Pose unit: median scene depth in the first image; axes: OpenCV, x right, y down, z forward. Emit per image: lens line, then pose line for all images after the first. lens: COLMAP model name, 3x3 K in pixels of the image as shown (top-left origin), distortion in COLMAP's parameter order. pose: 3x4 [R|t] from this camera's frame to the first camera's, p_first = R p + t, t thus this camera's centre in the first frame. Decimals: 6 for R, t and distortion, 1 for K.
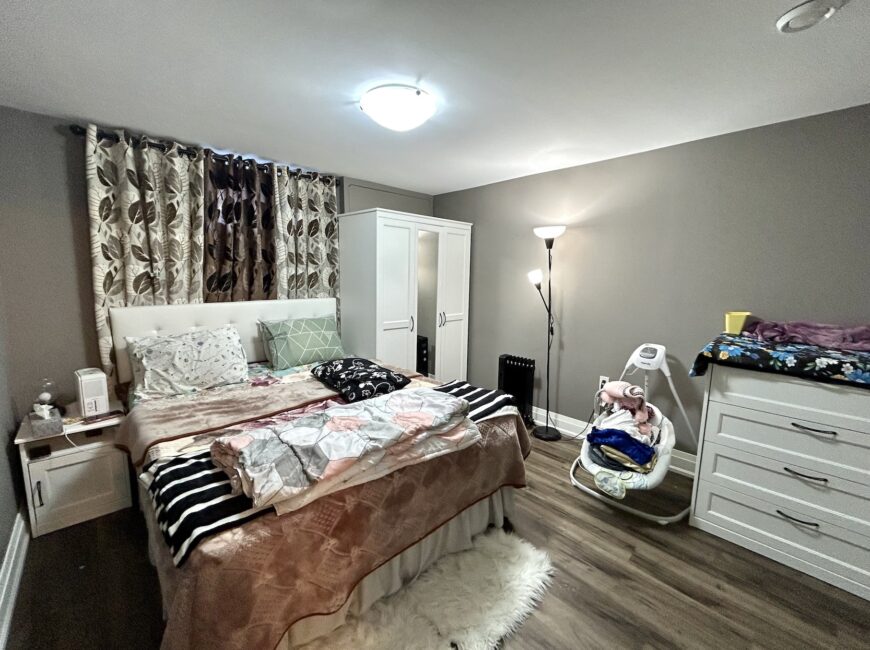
lens RADIAL K [[357.5, 0, 430.7], [0, 357.5, 325.0], [0, 0, 1]] dist [-0.000910, 0.001160]
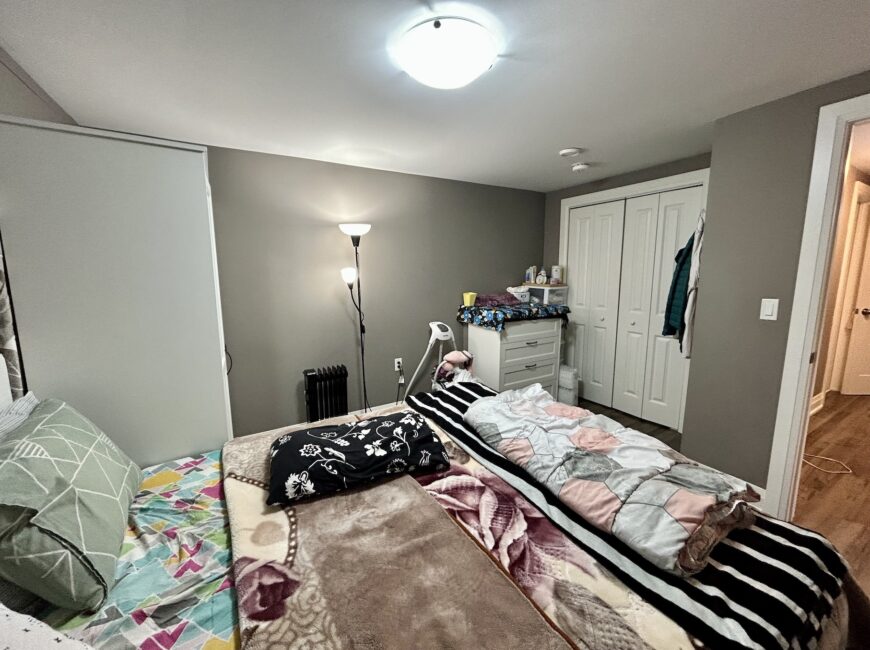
lens RADIAL K [[357.5, 0, 430.7], [0, 357.5, 325.0], [0, 0, 1]] dist [-0.000910, 0.001160]
pose [[0.208393, -0.157481, 0.965283, -0.723911], [0.152212, 0.980148, 0.127046, -0.115722], [-0.966128, 0.120453, 0.228227, 0.729260]]
